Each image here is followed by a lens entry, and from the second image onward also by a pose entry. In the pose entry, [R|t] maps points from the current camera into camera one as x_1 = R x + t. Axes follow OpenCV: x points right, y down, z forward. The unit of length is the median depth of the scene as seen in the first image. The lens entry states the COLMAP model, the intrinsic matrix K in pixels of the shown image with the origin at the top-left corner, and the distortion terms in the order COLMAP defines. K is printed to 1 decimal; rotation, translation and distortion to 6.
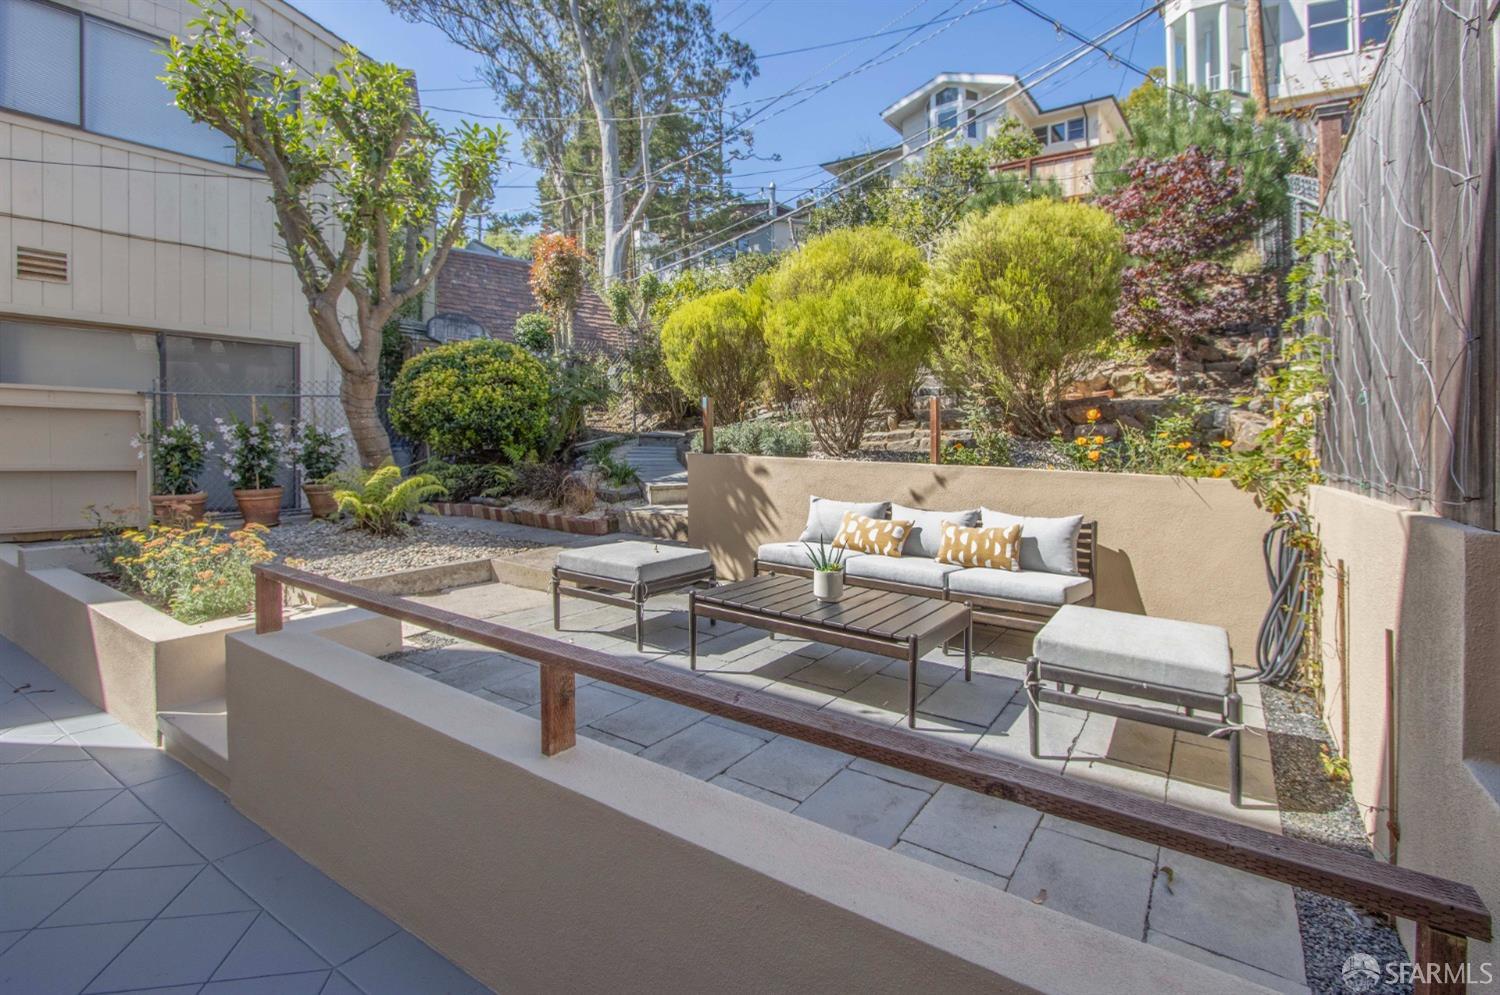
lens RADIAL K [[681.7, 0, 754.1], [0, 681.7, 458.1], [0, 0, 1]] dist [-0.037454, 0.000136]
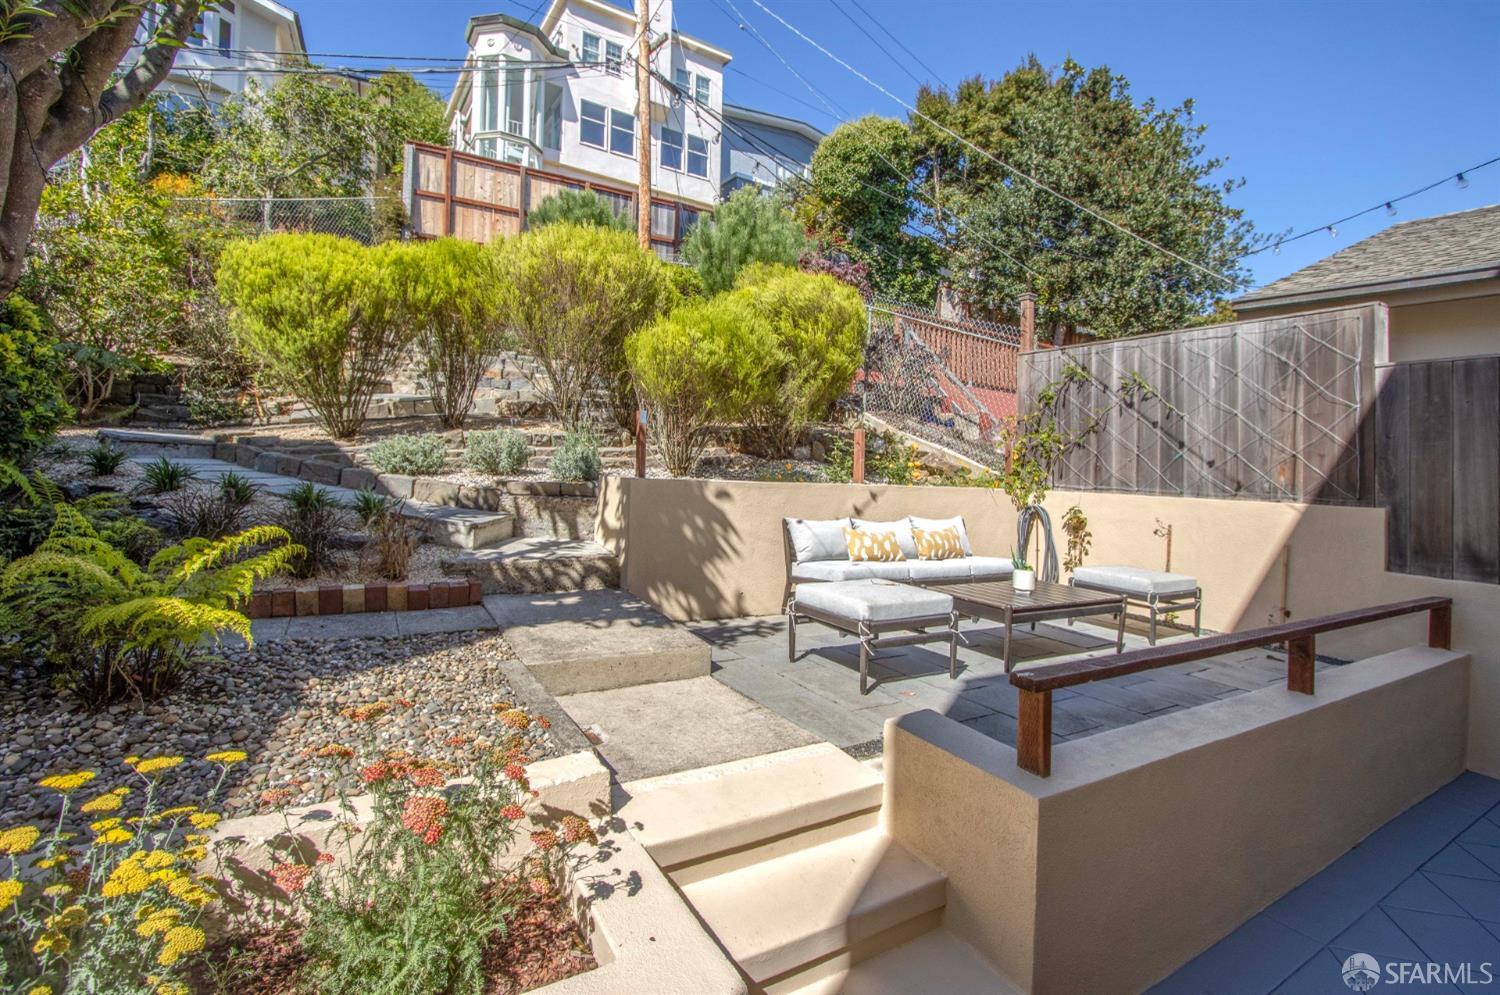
lens RADIAL K [[681.7, 0, 754.1], [0, 681.7, 458.1], [0, 0, 1]] dist [-0.037454, 0.000136]
pose [[0.411015, -0.004996, 0.911615, -0.725667], [-0.007607, 0.999931, 0.008910, -0.035259], [-0.911597, -0.010597, 0.410949, 0.505516]]
